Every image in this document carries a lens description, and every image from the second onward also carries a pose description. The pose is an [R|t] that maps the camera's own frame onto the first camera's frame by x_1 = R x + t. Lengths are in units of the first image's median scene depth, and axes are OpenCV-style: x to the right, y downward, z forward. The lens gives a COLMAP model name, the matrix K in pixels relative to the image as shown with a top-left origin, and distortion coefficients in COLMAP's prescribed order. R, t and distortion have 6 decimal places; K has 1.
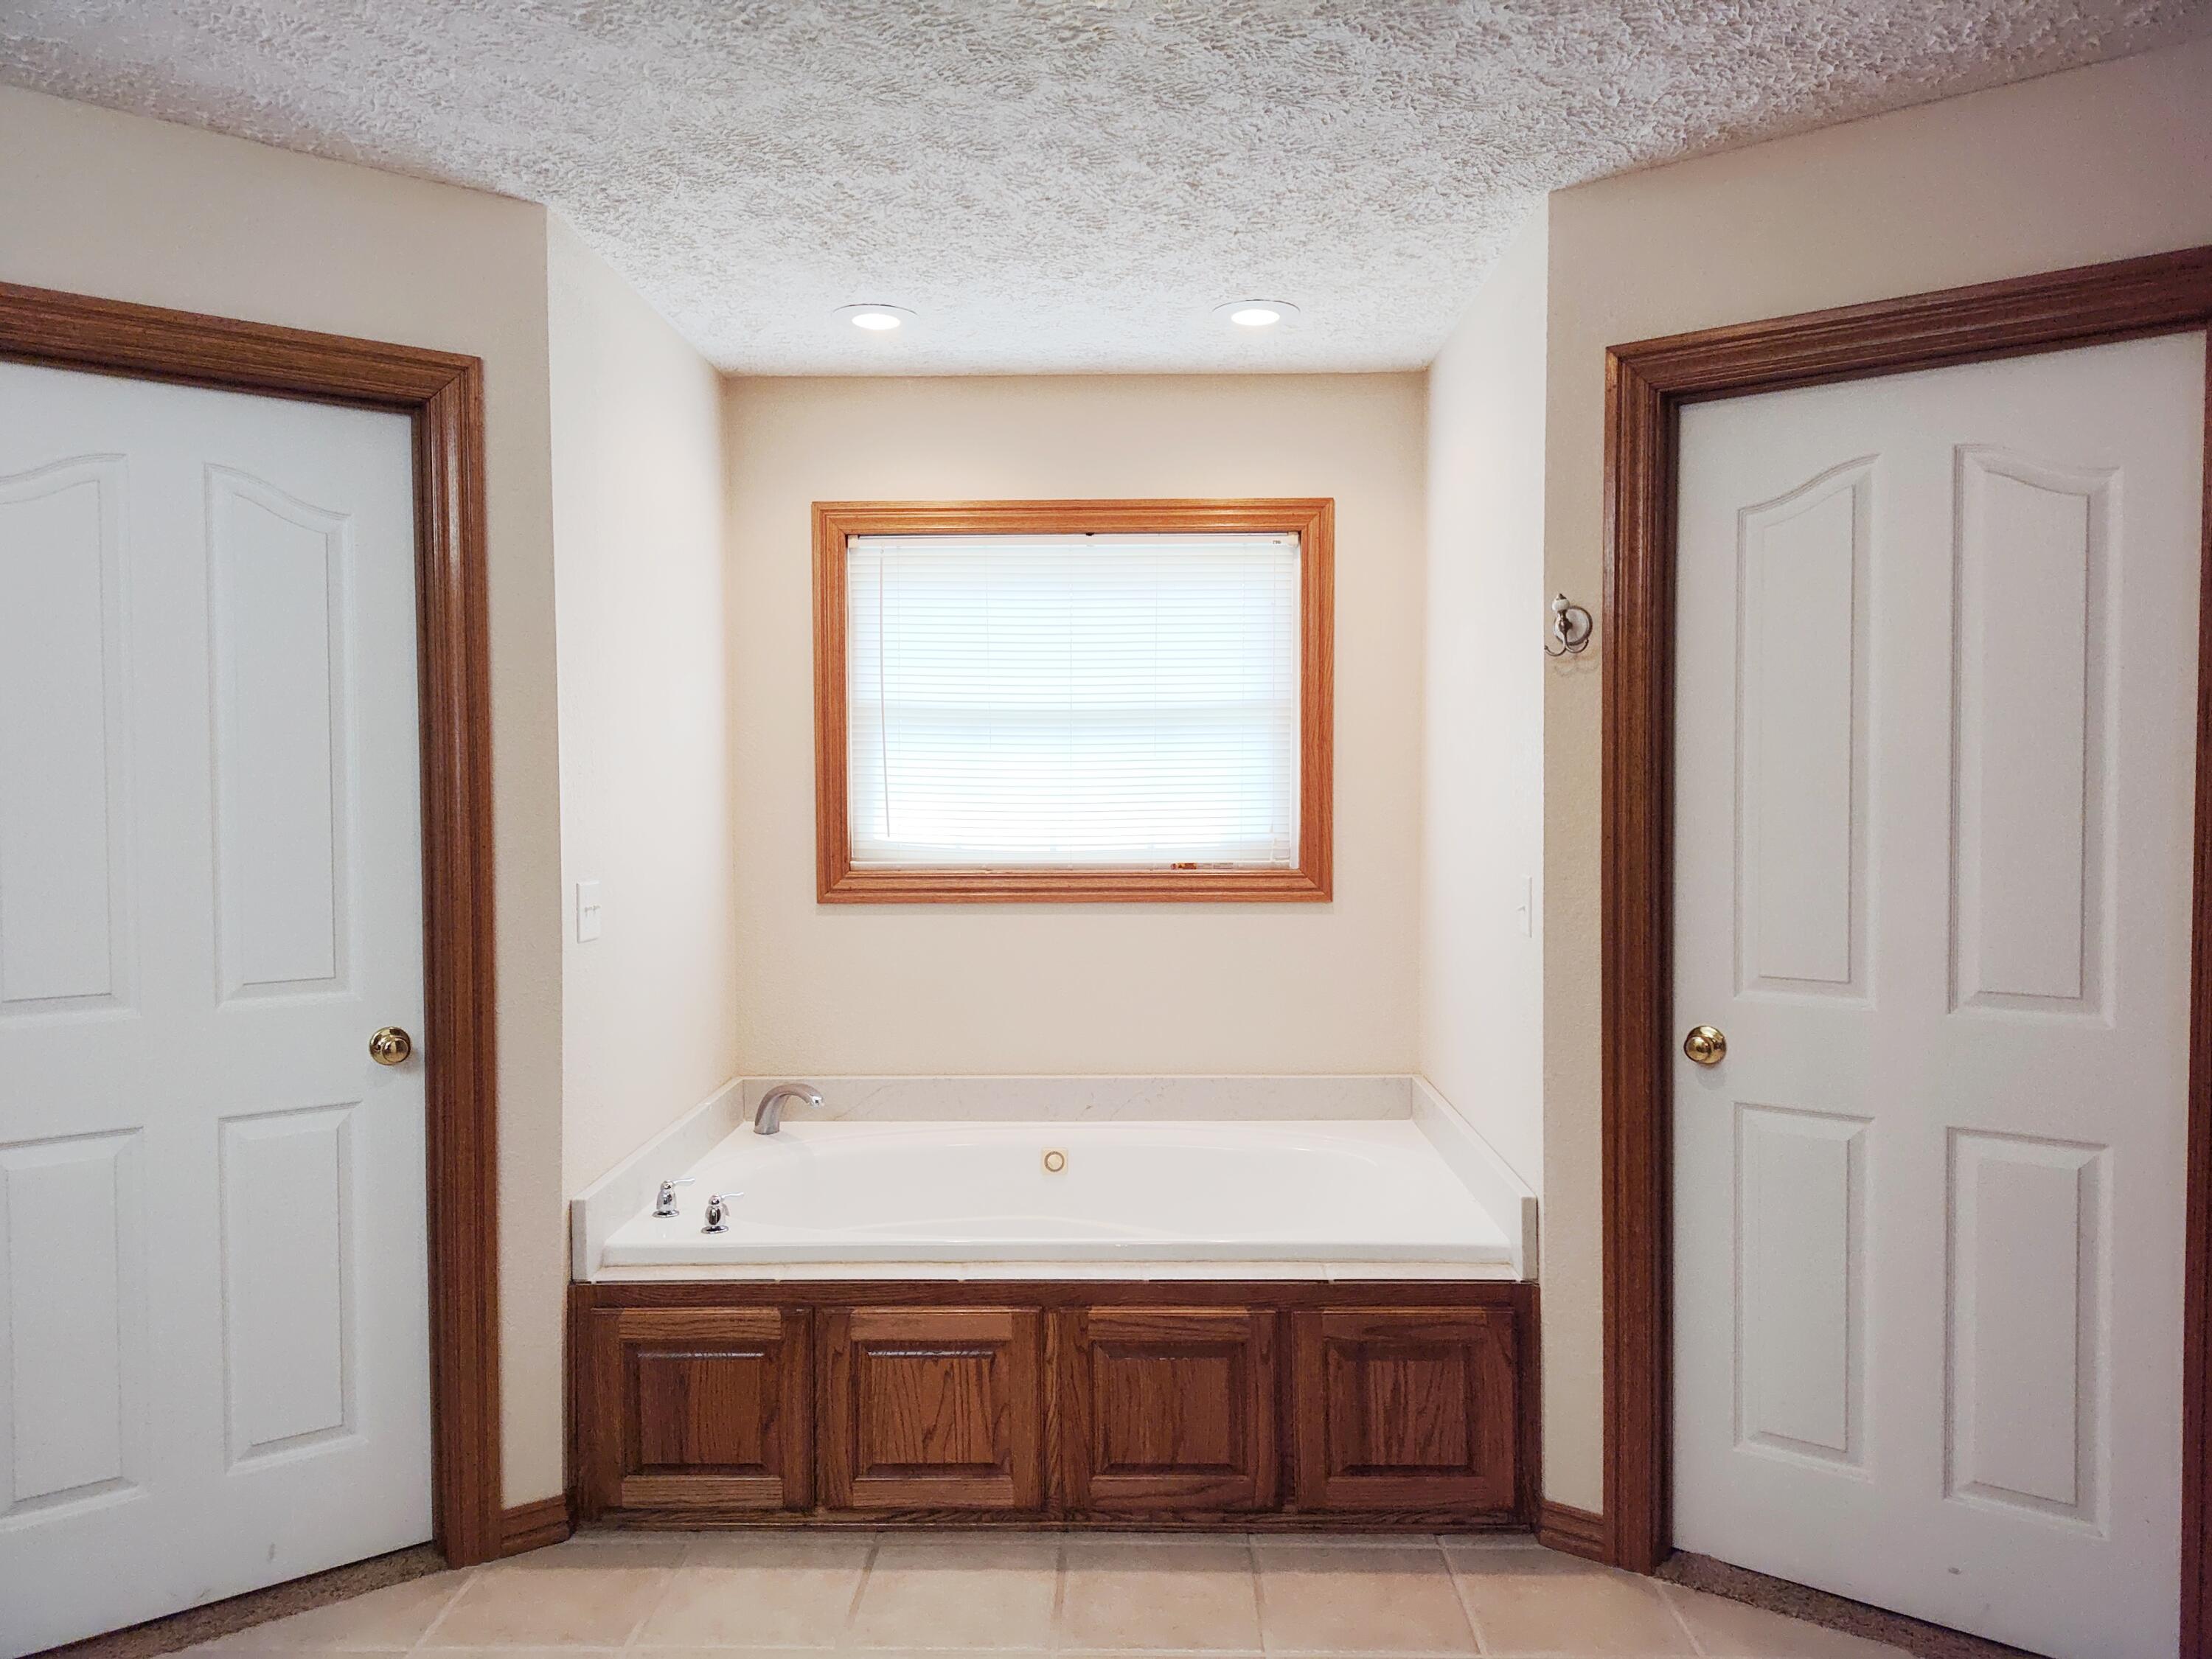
lens RADIAL K [[1513.5, 0, 1118.7], [0, 1513.5, 852.1], [0, 0, 1]] dist [0.055791, -0.057145]
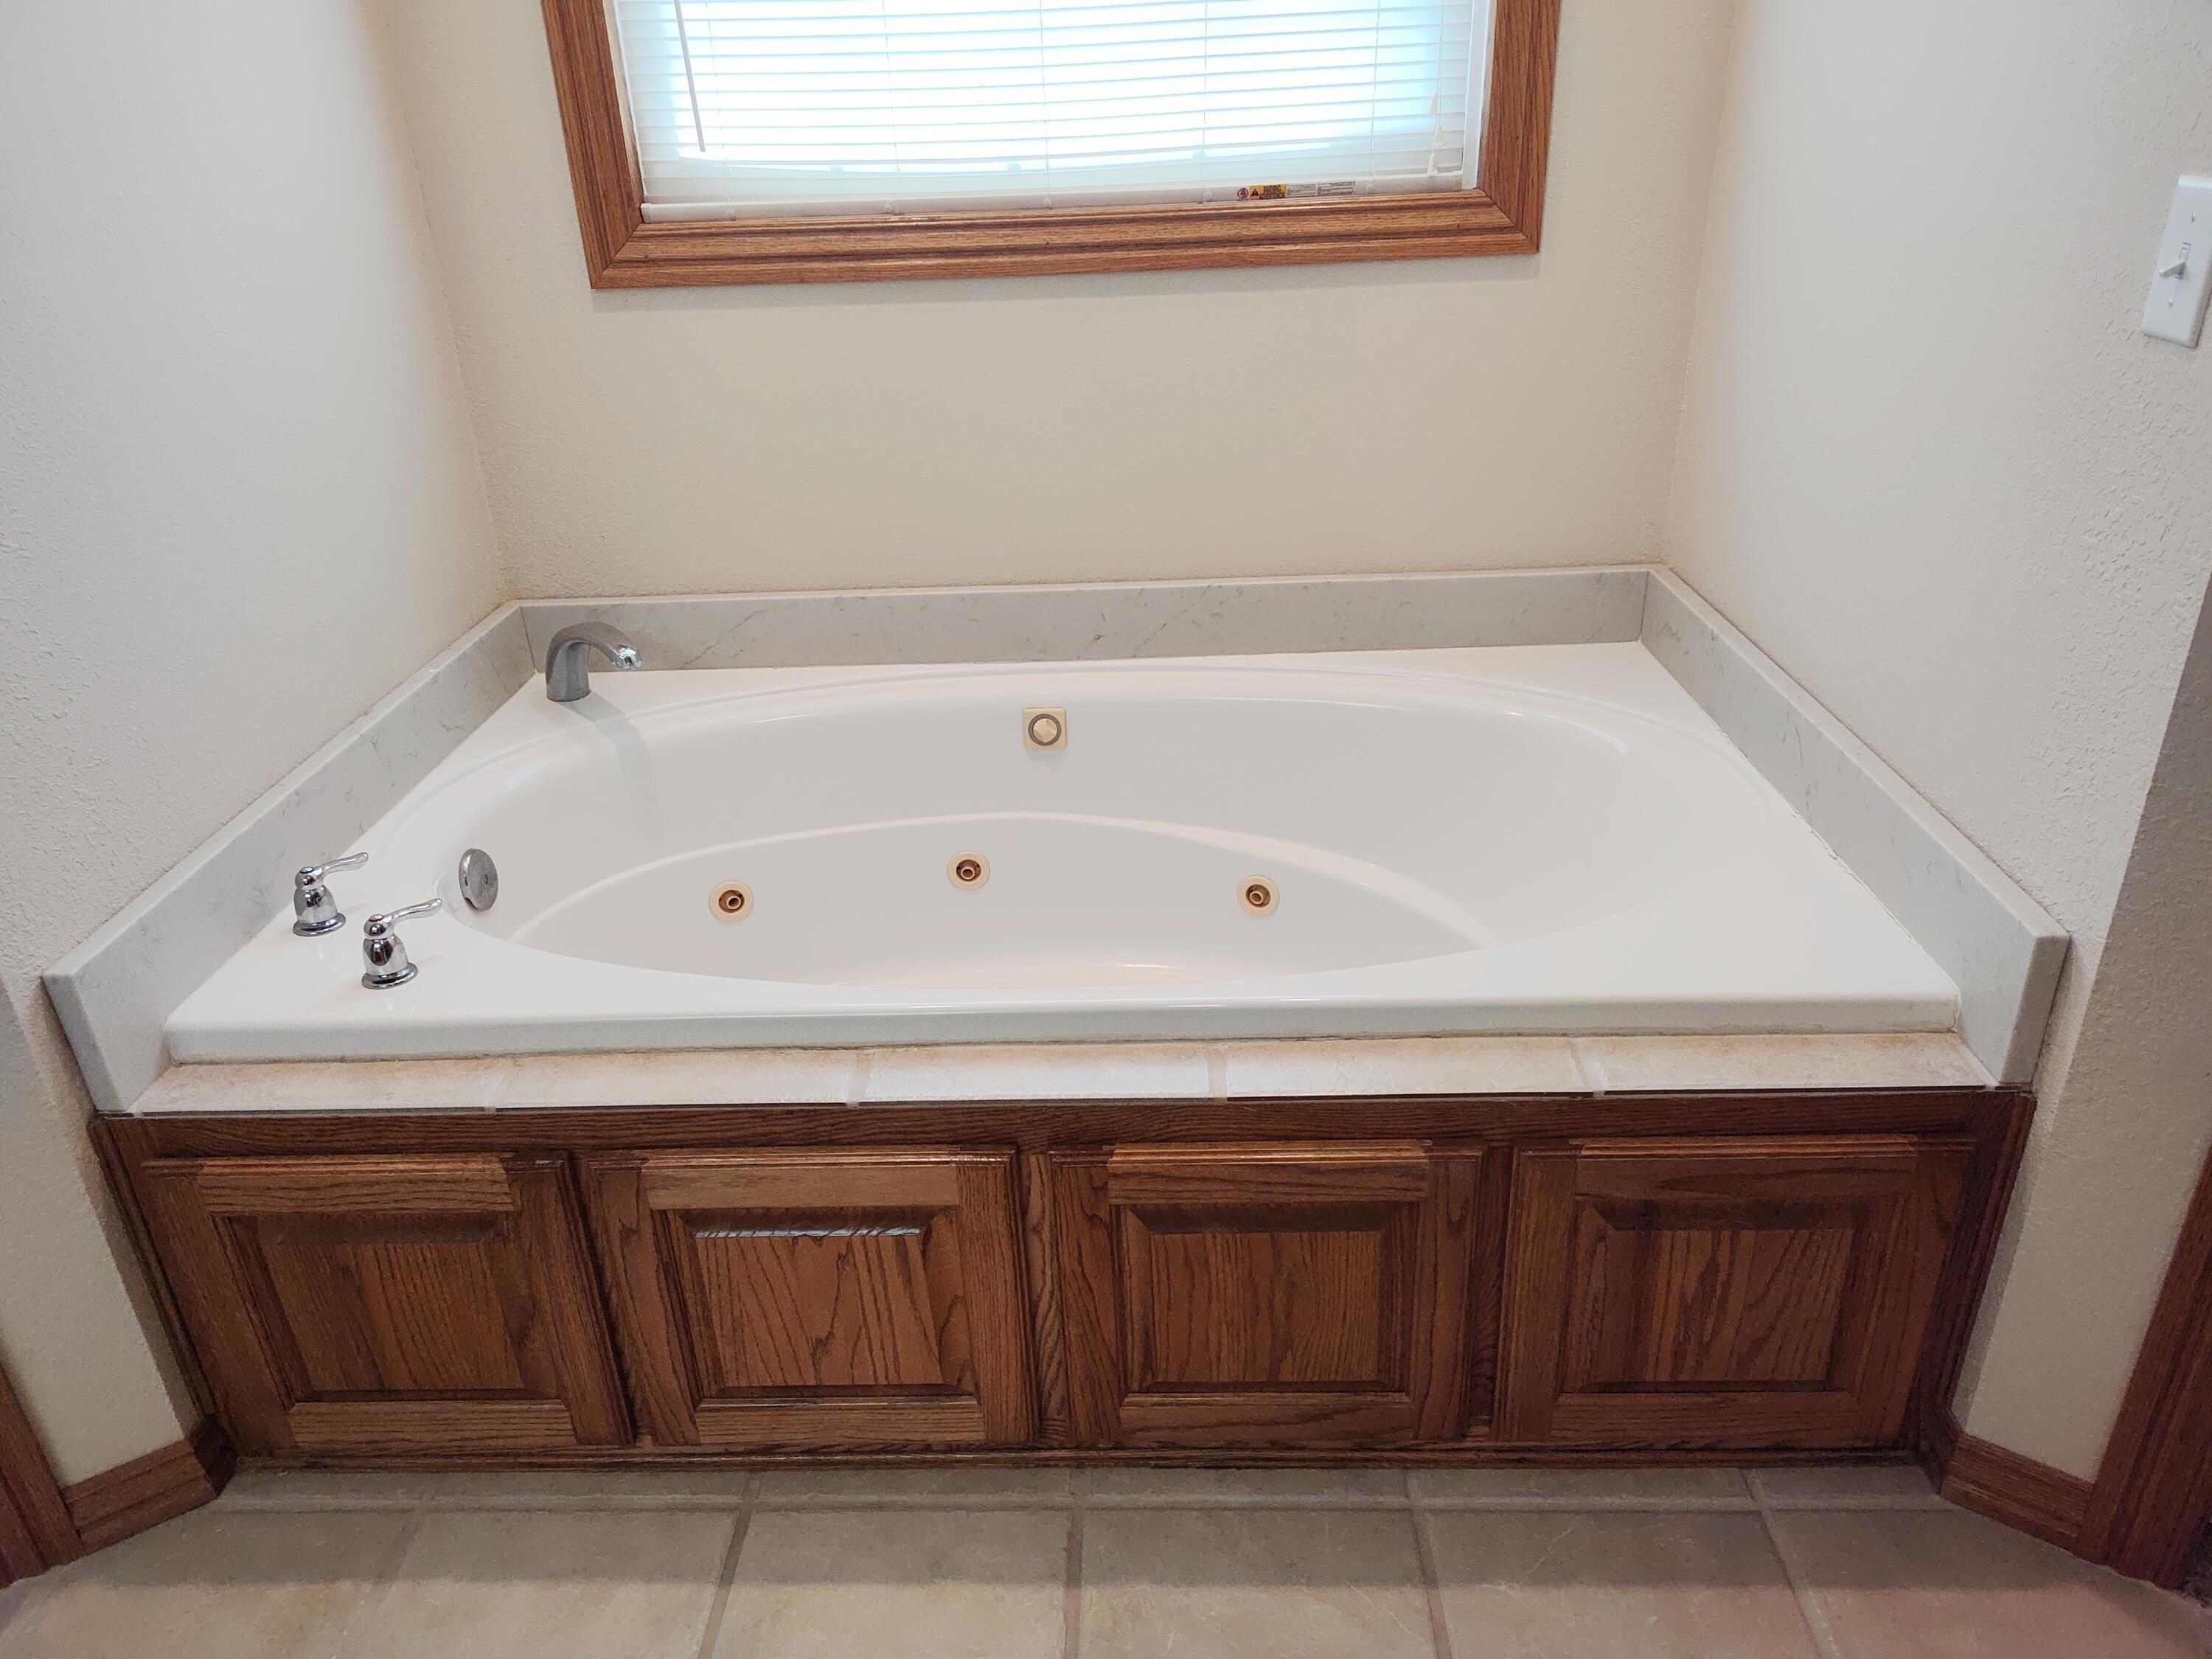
lens RADIAL K [[1505.3, 0, 1095.8], [0, 1505.3, 815.6], [0, 0, 1]] dist [0.067624, -0.063600]
pose [[0.999217, -0.024819, -0.030824, -0.005429], [0.034818, 0.921557, 0.386678, 0.003218], [0.018809, -0.387448, 0.921700, 0.576572]]
